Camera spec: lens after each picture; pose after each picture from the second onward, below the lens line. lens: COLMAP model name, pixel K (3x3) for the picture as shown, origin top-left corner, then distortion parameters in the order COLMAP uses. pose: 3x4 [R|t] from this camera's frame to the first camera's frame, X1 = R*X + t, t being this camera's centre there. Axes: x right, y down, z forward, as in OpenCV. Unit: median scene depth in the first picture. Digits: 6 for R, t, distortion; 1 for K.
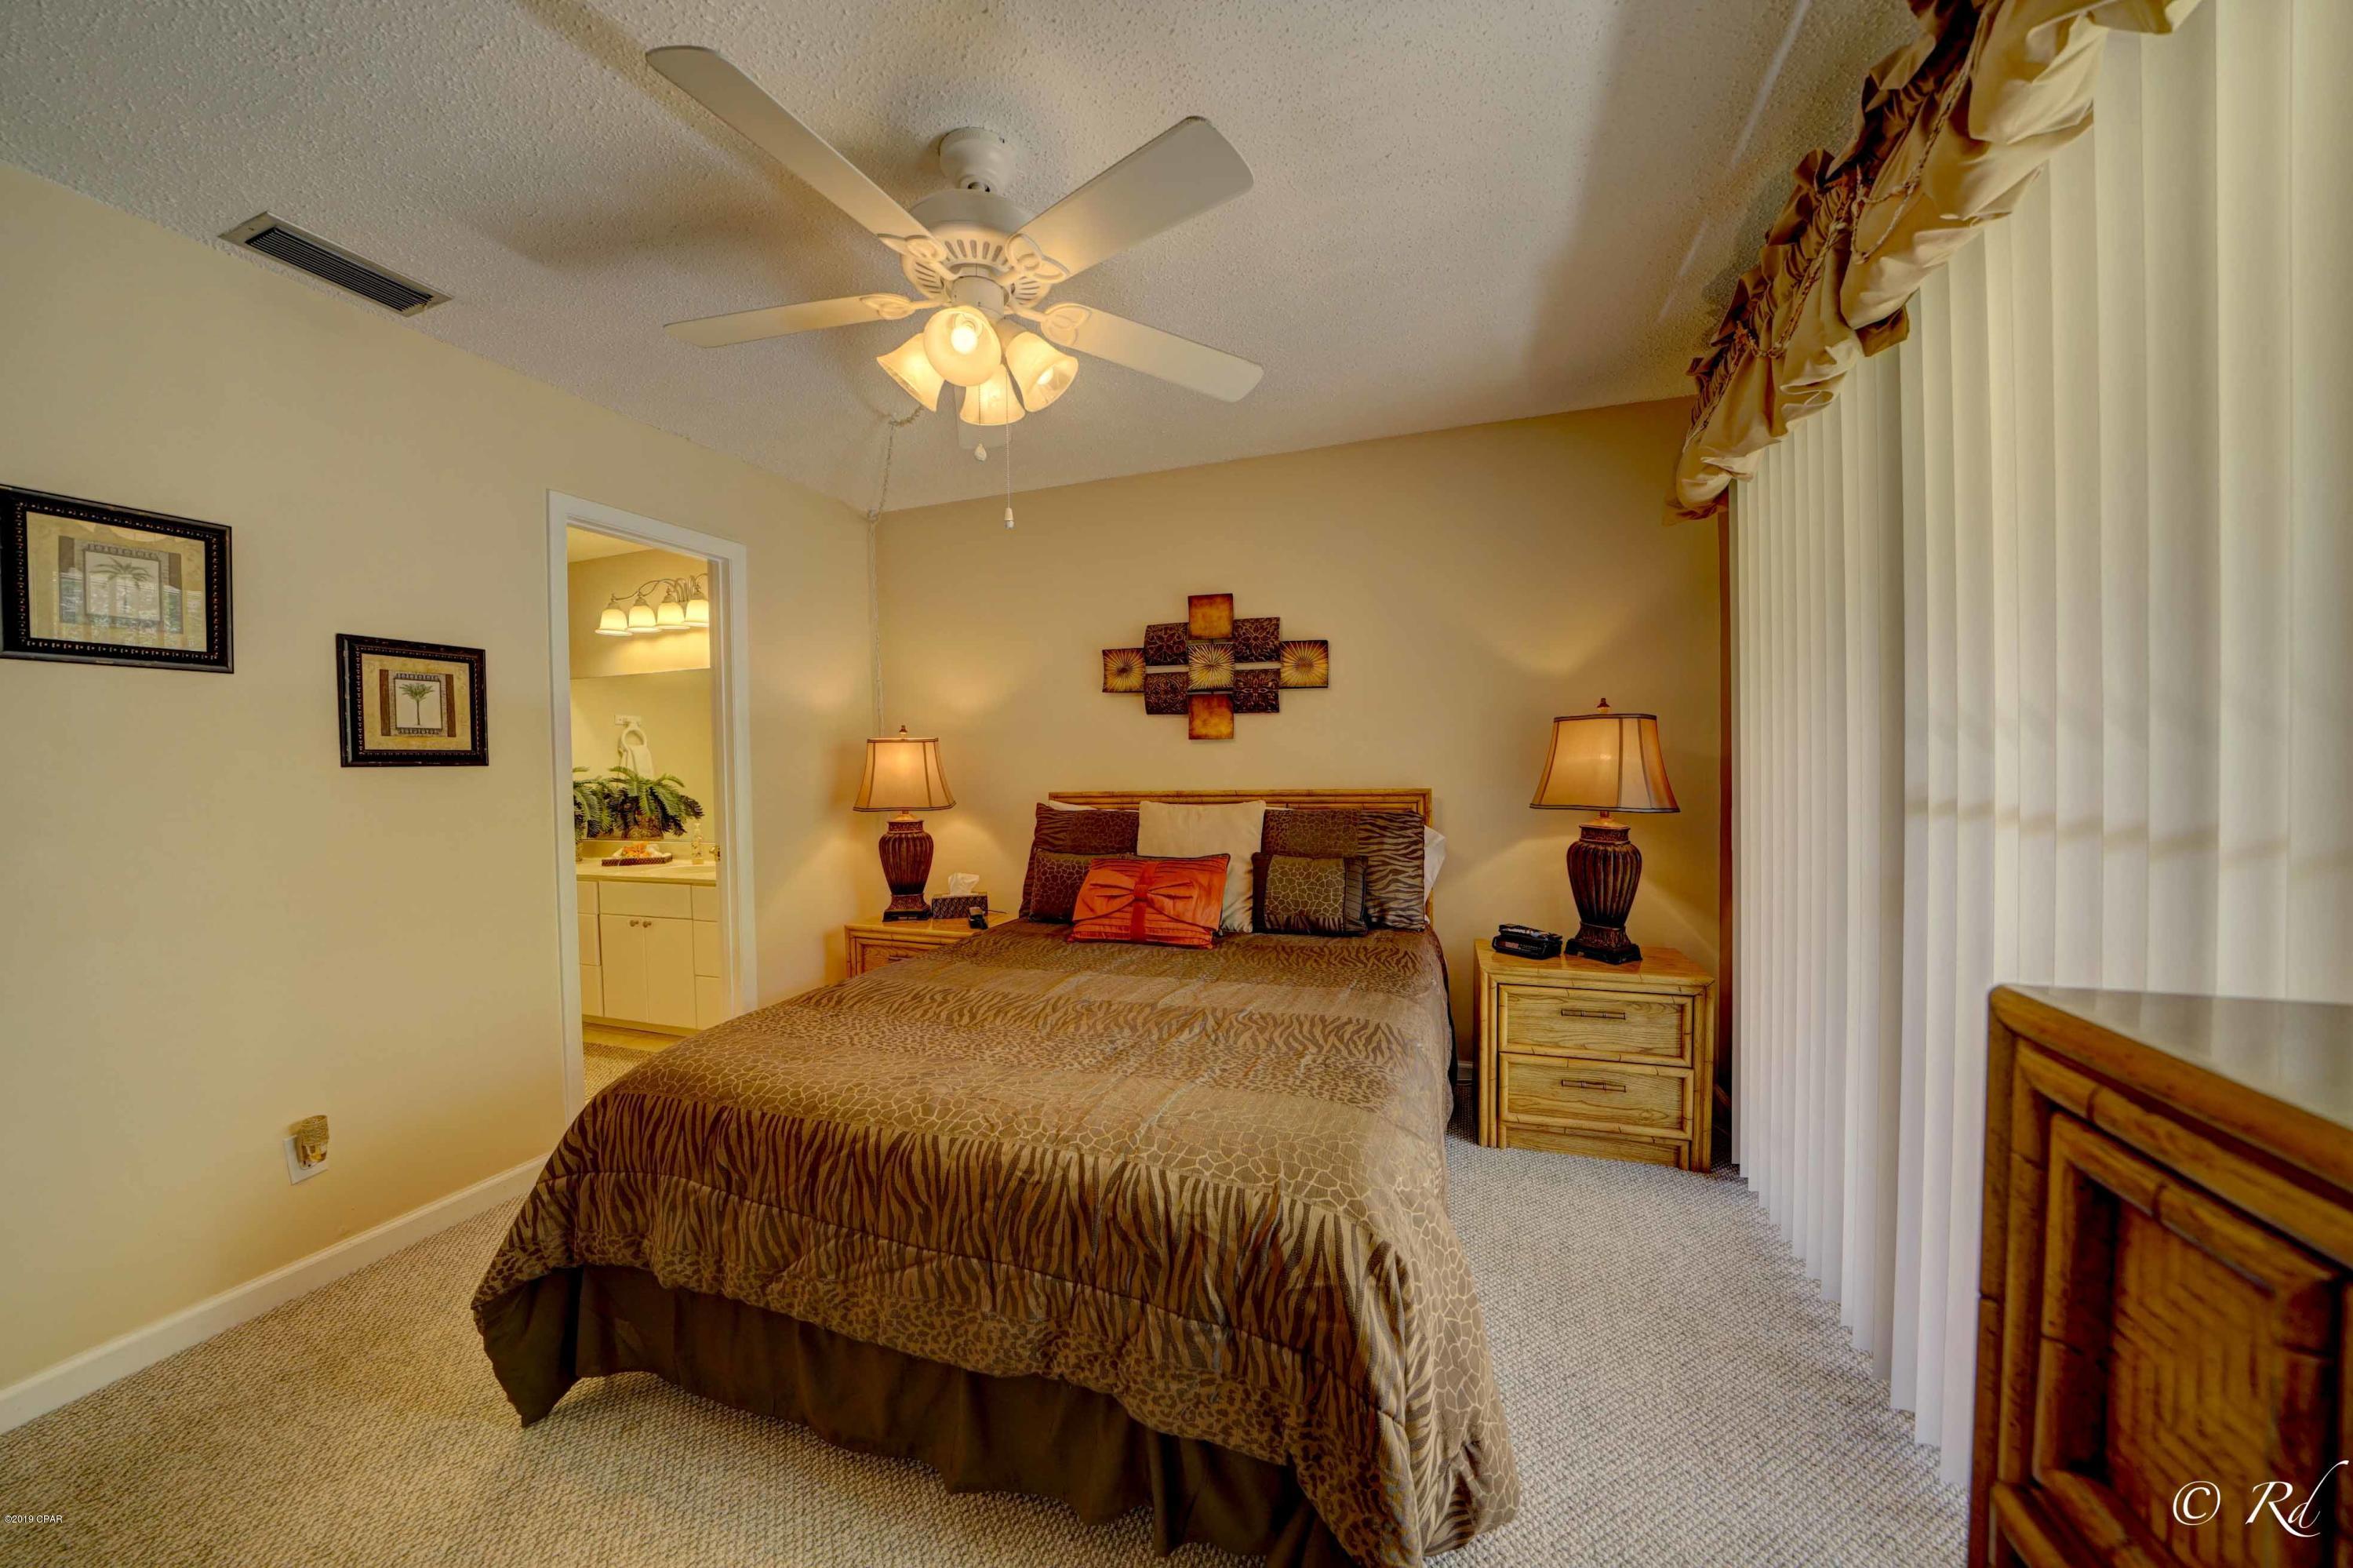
lens RADIAL K [[818.9, 0, 1175.3], [0, 818.9, 782.2], [0, 0, 1]] dist [-0.026851, 0.003546]
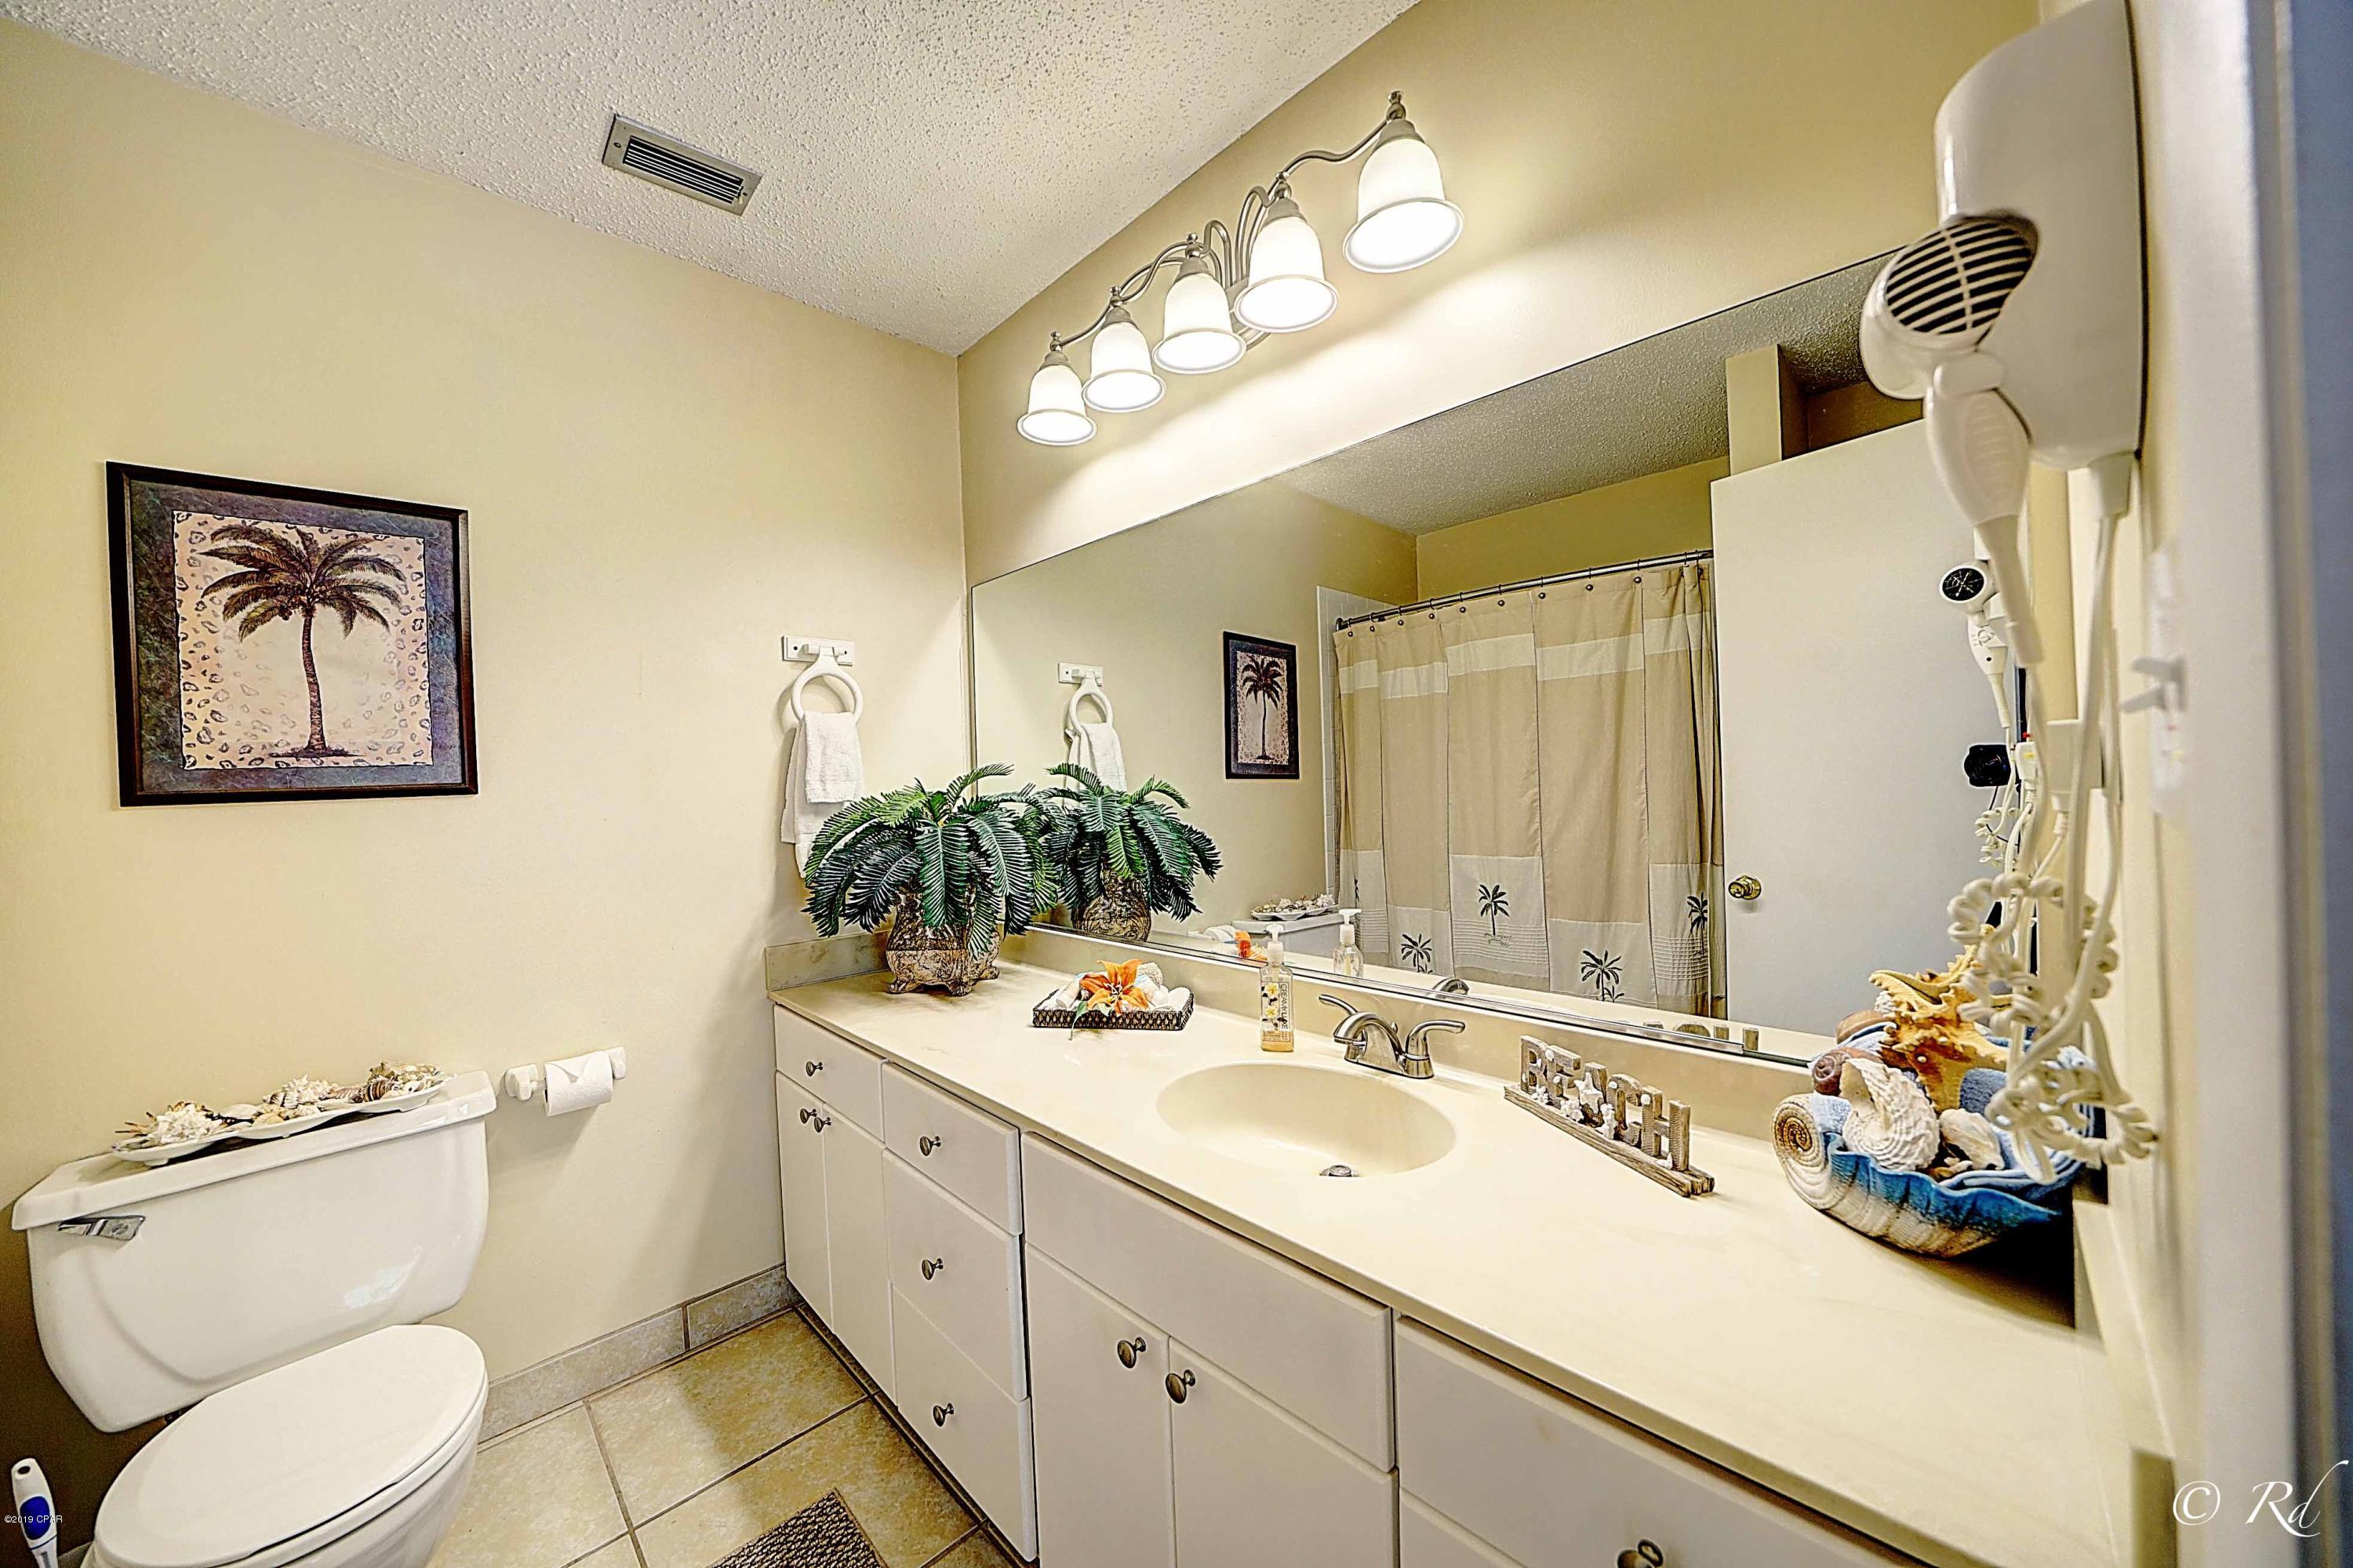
lens RADIAL K [[818.9, 0, 1175.3], [0, 818.9, 782.2], [0, 0, 1]] dist [-0.026851, 0.003546]
pose [[0.895837, -0.007792, -0.444315, -0.426823], [0.005460, 0.999964, -0.006529, -0.005643], [0.444350, 0.003423, 0.895847, 0.611911]]
